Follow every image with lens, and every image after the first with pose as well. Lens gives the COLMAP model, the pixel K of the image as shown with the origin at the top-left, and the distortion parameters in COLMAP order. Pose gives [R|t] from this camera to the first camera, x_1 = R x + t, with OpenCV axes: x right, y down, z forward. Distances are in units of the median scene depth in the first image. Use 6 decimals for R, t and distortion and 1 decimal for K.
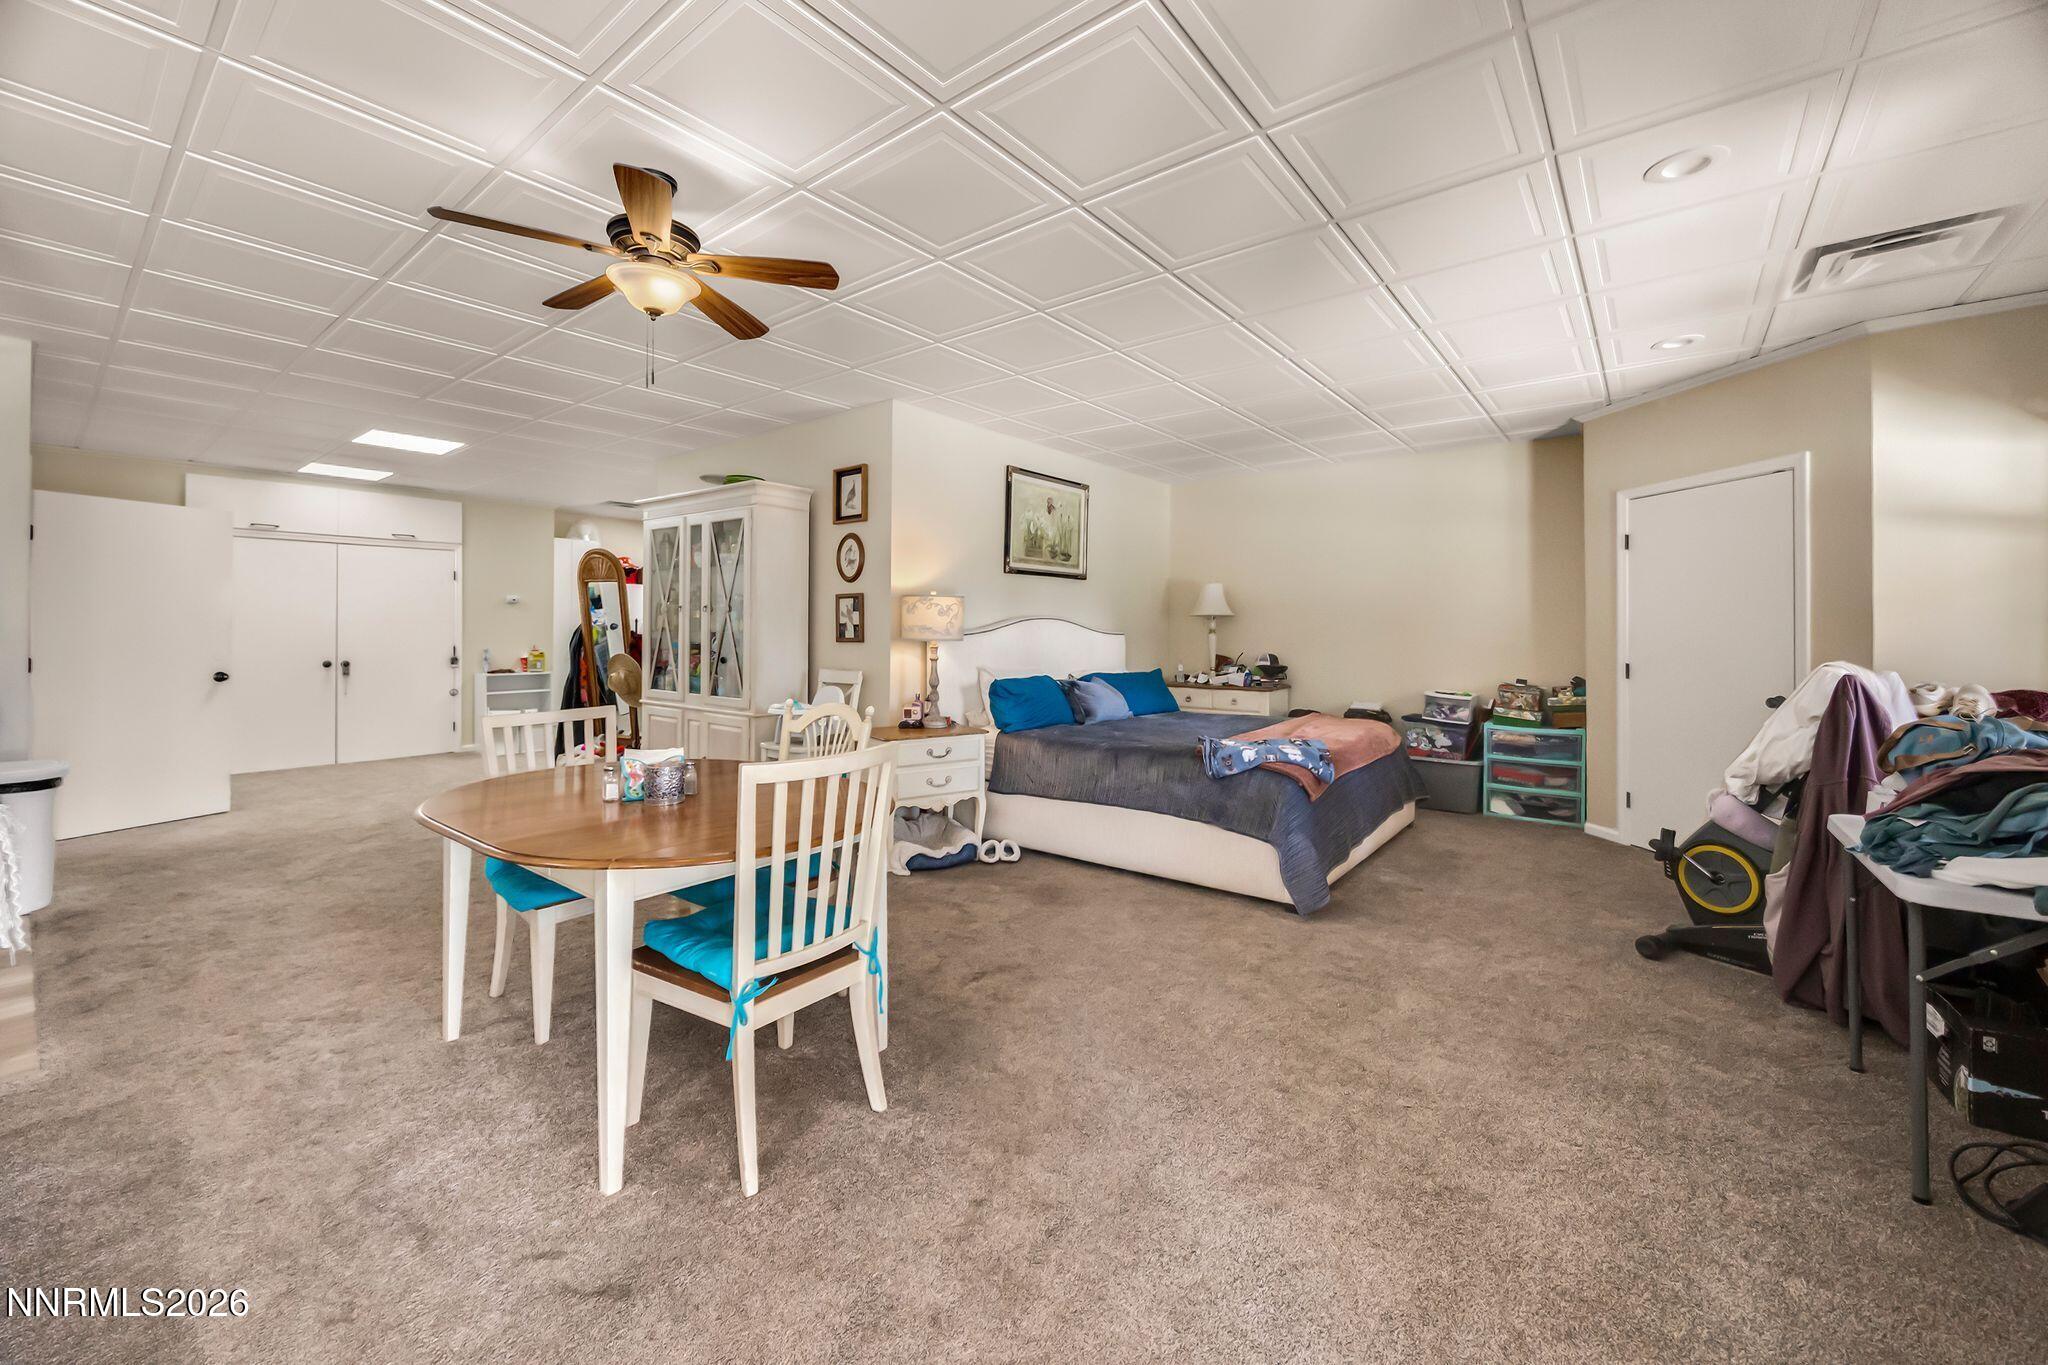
lens RADIAL K [[812.2, 0, 1020.8], [0, 812.2, 627.4], [0, 0, 1]] dist [-0.000764, -0.000032]
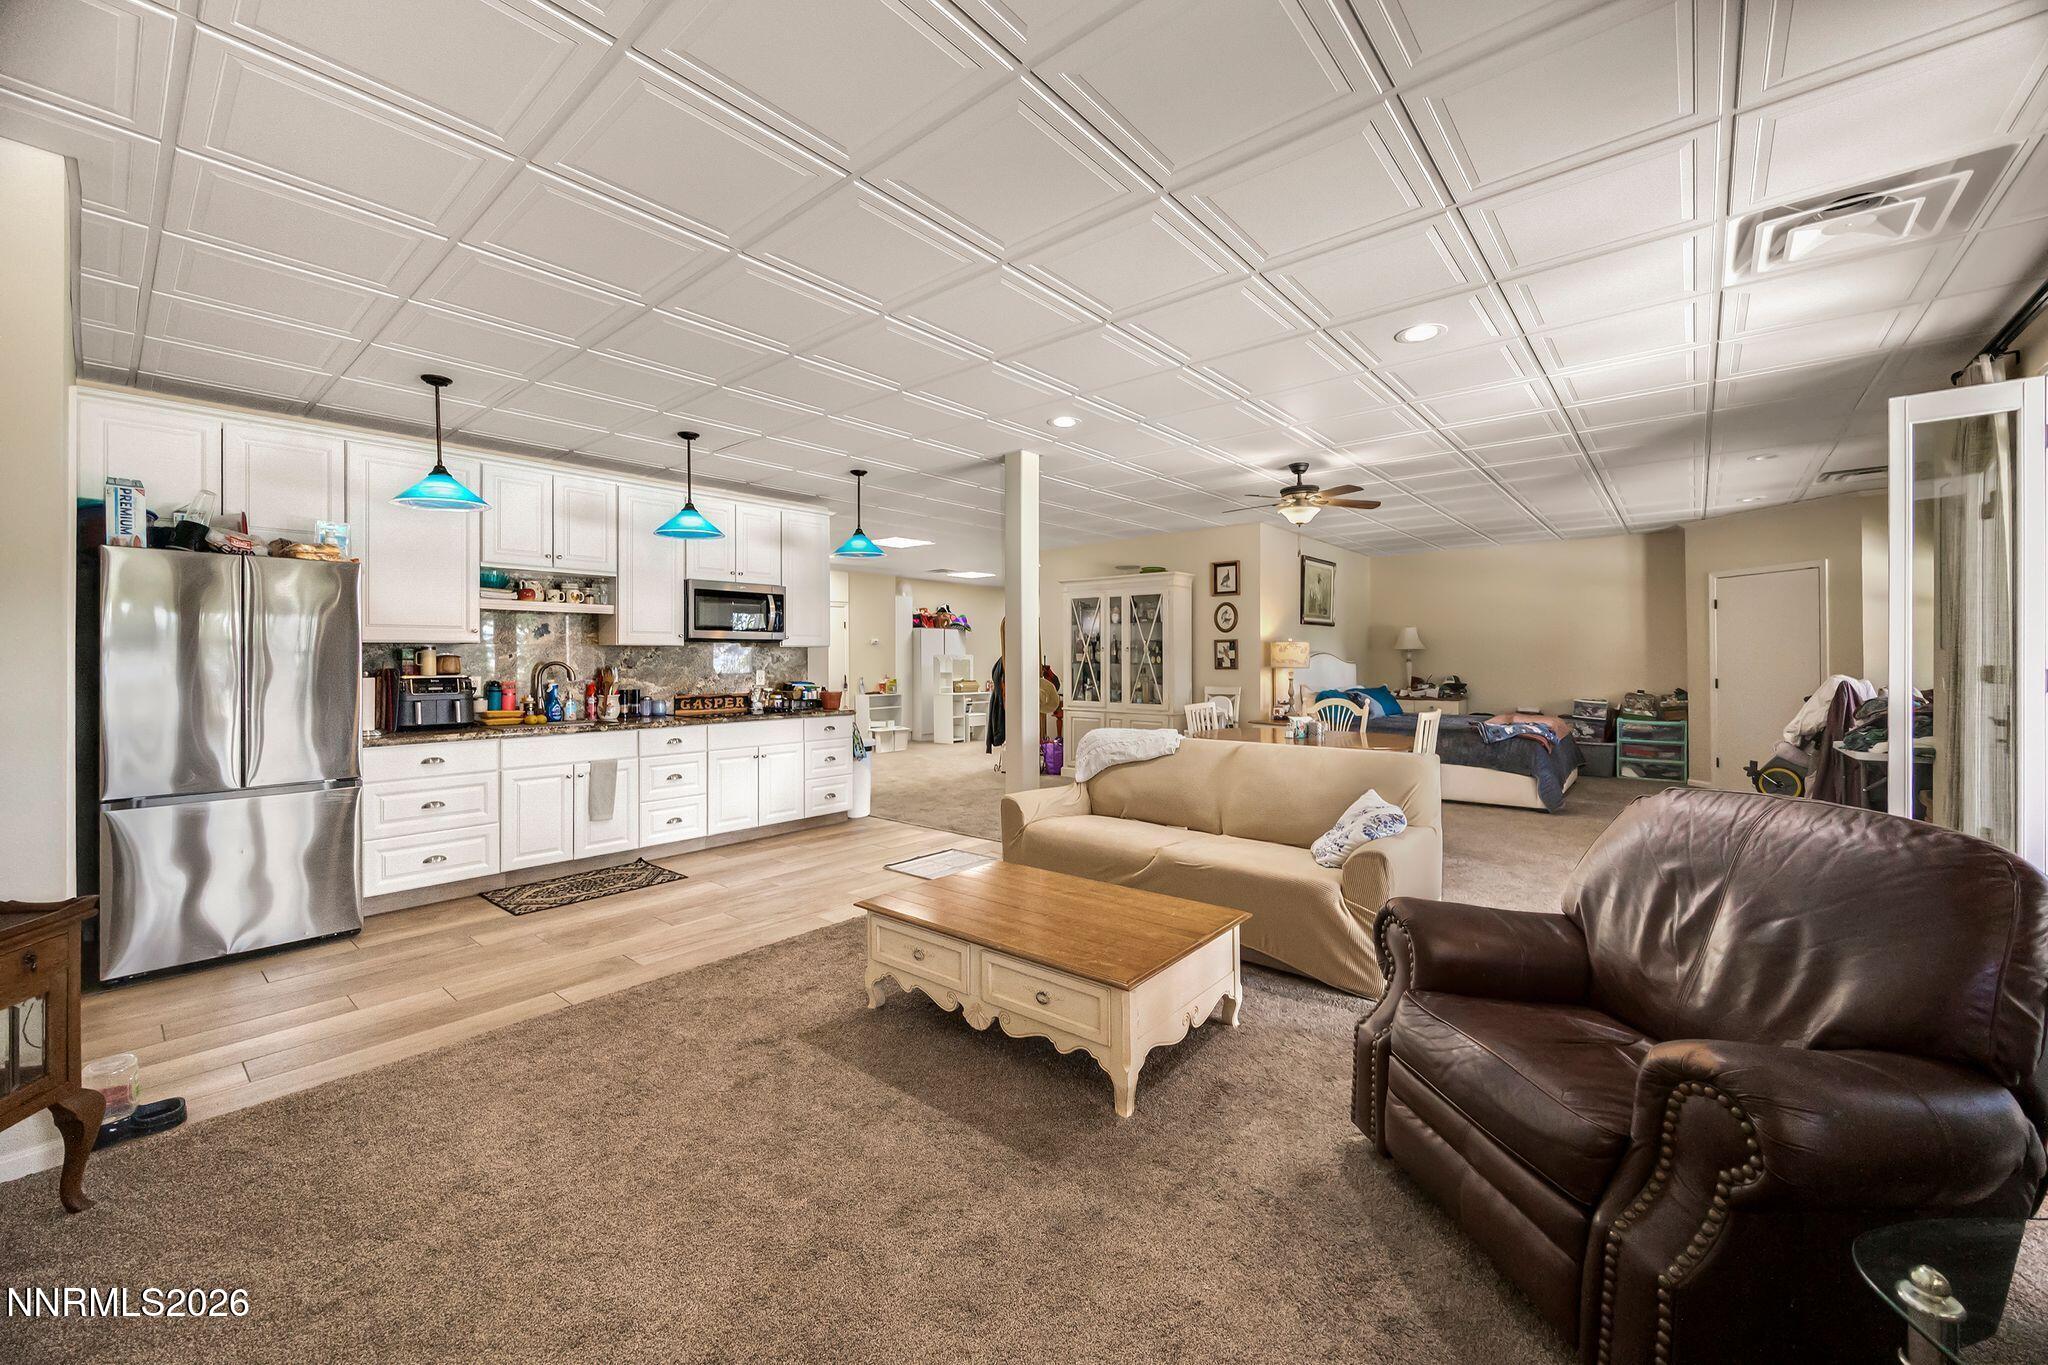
lens RADIAL K [[794.6, 0, 1031.8], [0, 794.6, 657.3], [0, 0, 1]] dist [0.000210, -0.000001]
pose [[0.999661, -0.007224, -0.025008, -0.555763], [0.007302, 0.999969, 0.003036, -0.013551], [0.024985, -0.003218, 0.999683, -0.597128]]
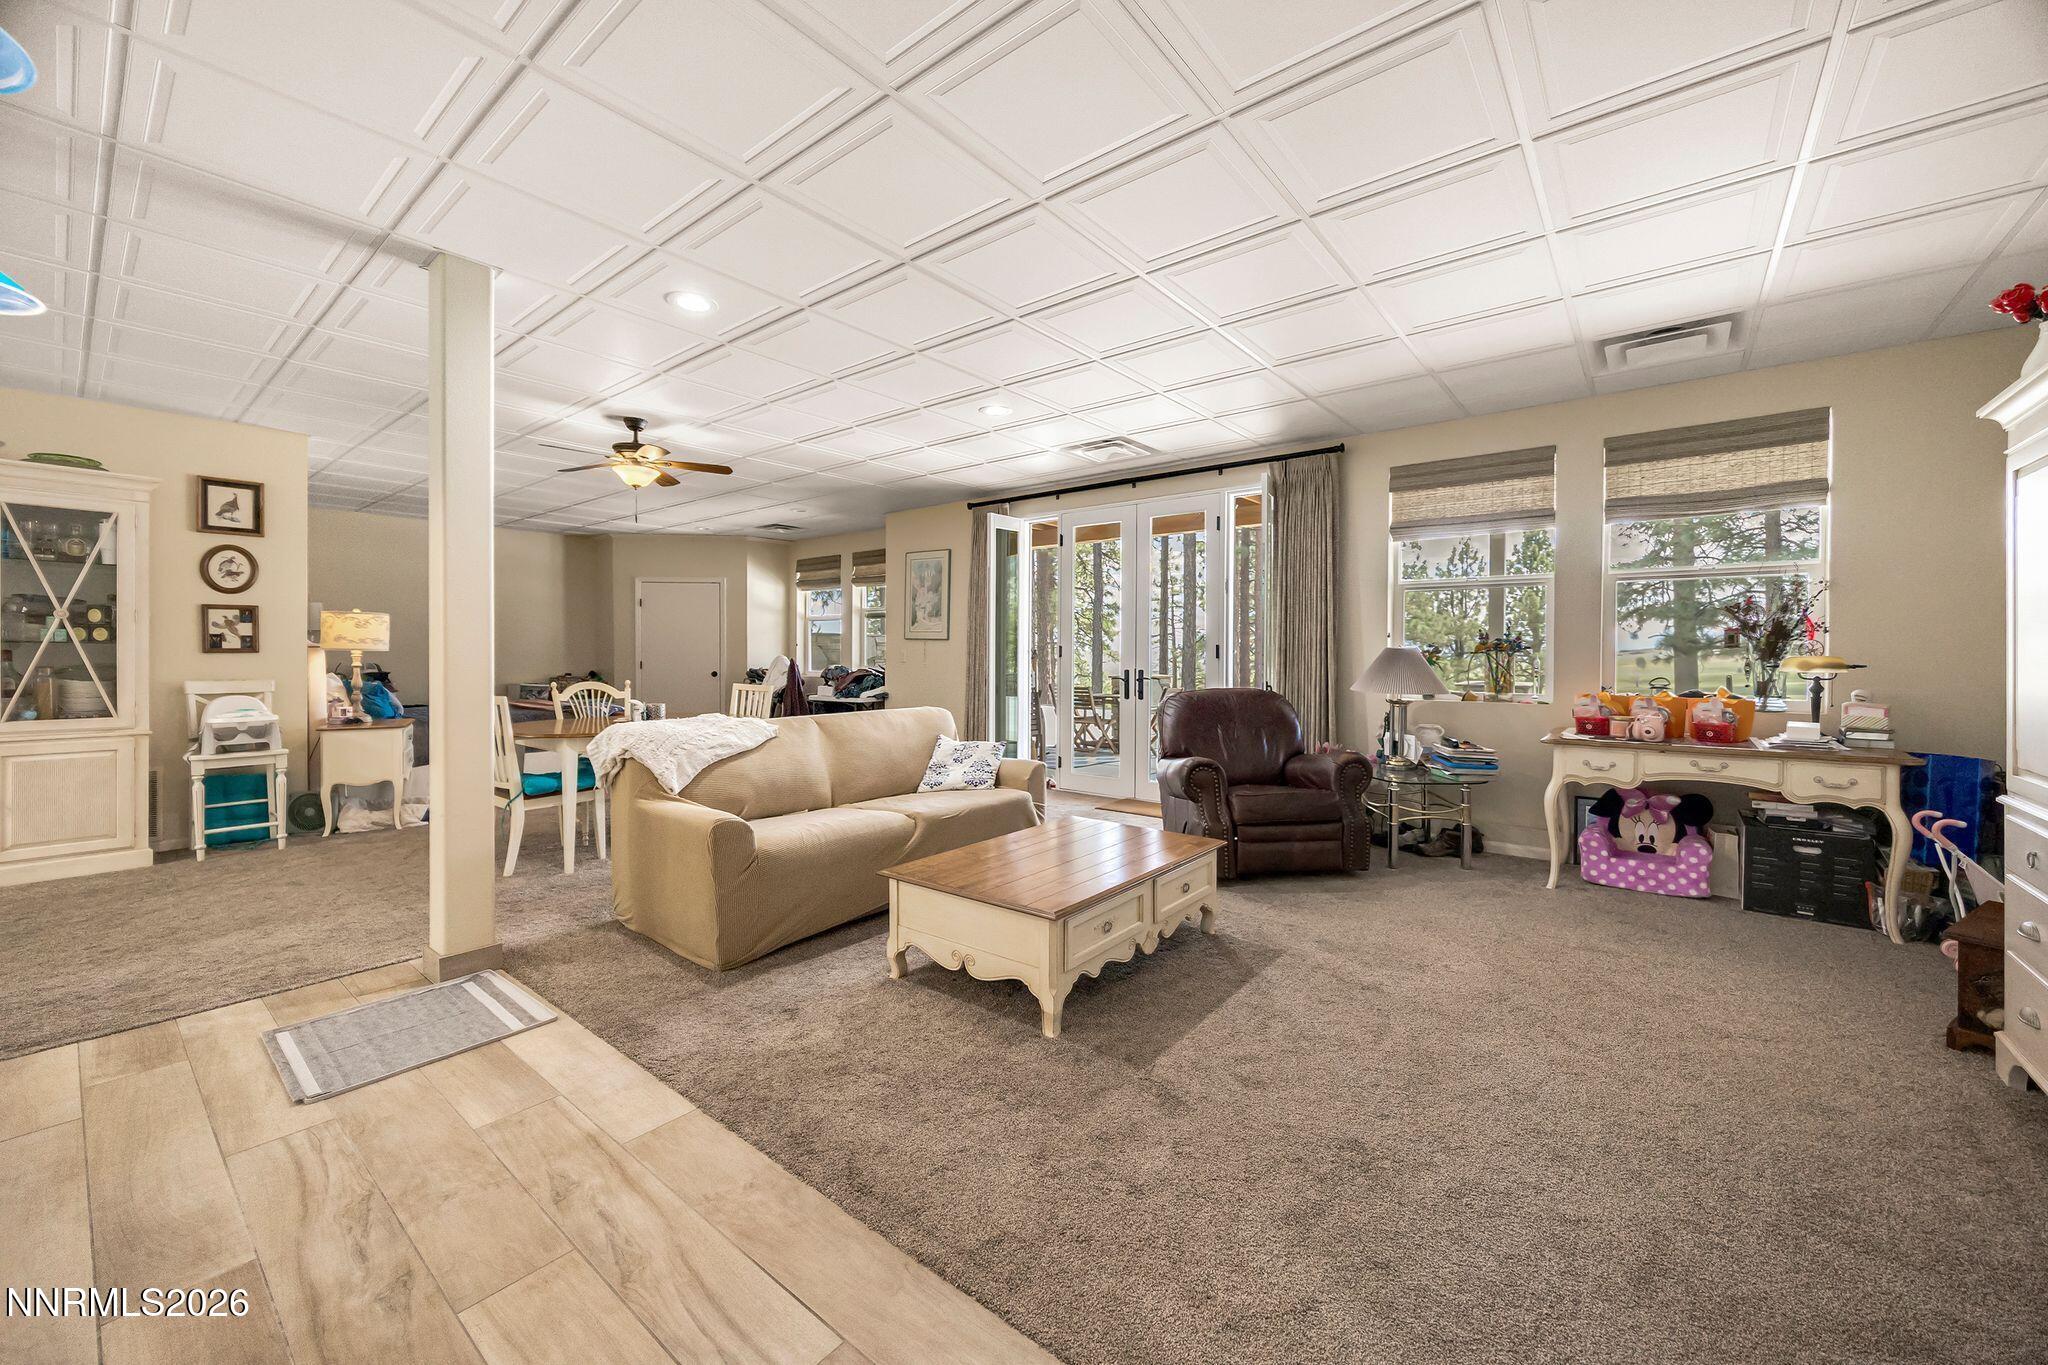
lens RADIAL K [[777.2, 0, 1029.3], [0, 777.2, 654.3], [0, 0, 1]] dist [0.000063, 0.000051]
pose [[0.002916, -0.006581, 0.999974, -1.168325], [-0.006019, 0.999960, 0.006599, 0.007775], [-0.999978, -0.006038, 0.002877, 0.001159]]
